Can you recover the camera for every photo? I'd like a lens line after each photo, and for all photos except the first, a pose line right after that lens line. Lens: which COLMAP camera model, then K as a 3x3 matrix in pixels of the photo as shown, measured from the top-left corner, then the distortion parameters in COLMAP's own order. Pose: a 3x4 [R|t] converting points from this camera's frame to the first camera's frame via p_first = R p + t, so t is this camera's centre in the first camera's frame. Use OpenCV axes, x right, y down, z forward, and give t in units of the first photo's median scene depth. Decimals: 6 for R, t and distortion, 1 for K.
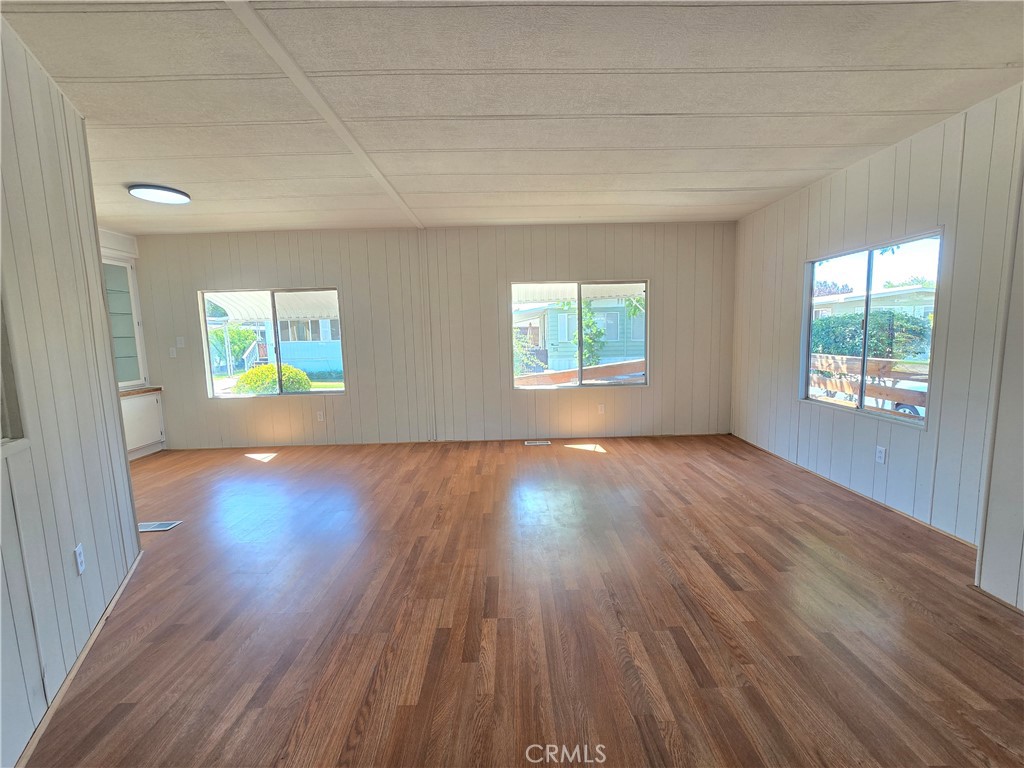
lens RADIAL K [[418.3, 0, 511.2], [0, 418.3, 376.3], [0, 0, 1]] dist [-0.004443, 0.000505]
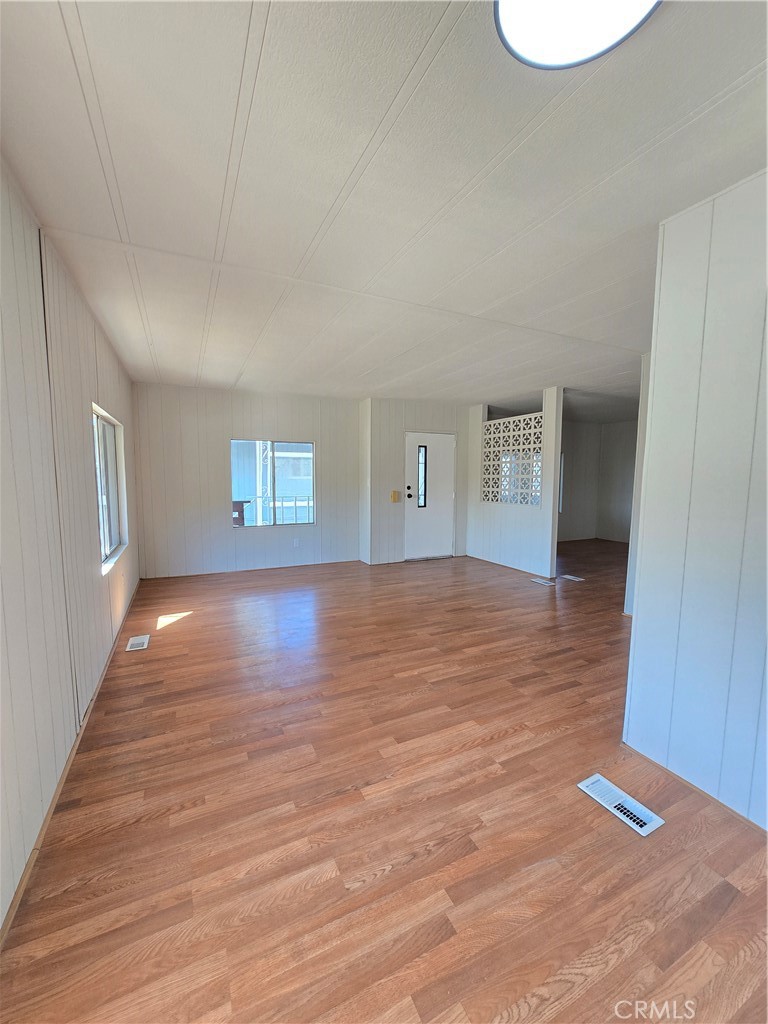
lens RADIAL K [[418.3, 0, 389.6], [0, 418.3, 530.3], [0, 0, 1]] dist [-0.004443, 0.000505]
pose [[-0.434652, -0.095310, 0.895541, -1.104966], [0.095999, 0.983815, 0.151299, -0.137466], [-0.895467, 0.151734, -0.418468, 1.353030]]
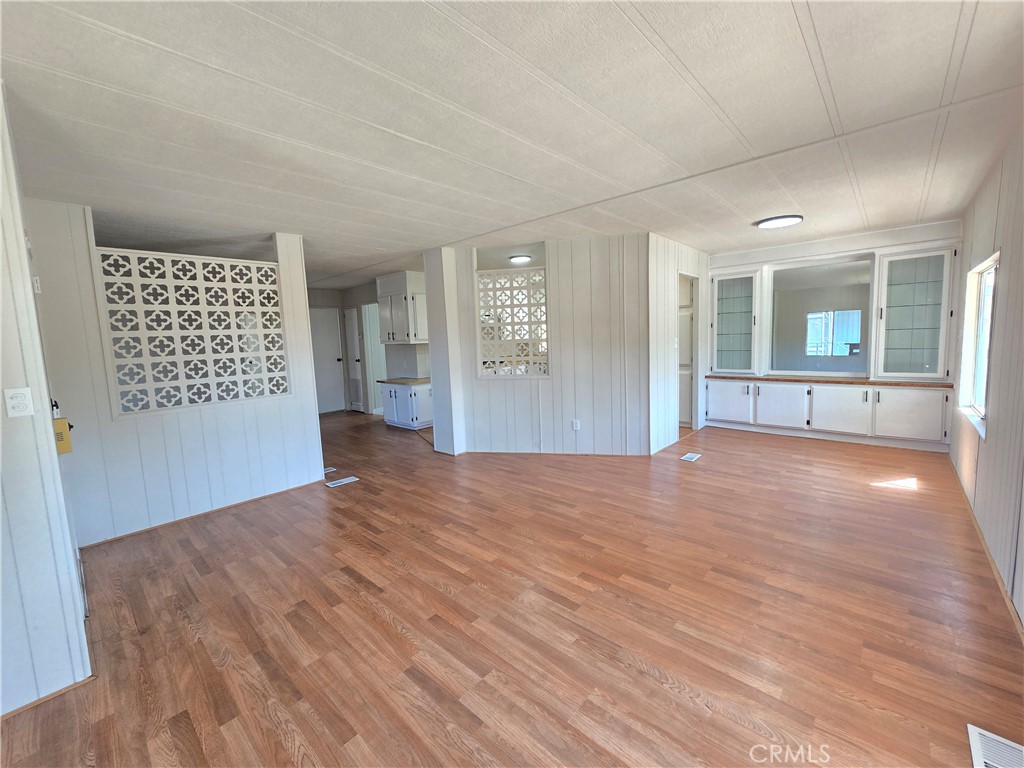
lens RADIAL K [[418.3, 0, 517.4], [0, 418.3, 382.2], [0, 0, 1]] dist [-0.004443, 0.000505]
pose [[-0.670132, 0.130005, -0.730768, 0.670975], [-0.020302, 0.980963, 0.193133, -0.203338], [0.741964, 0.144261, -0.654735, 1.379181]]
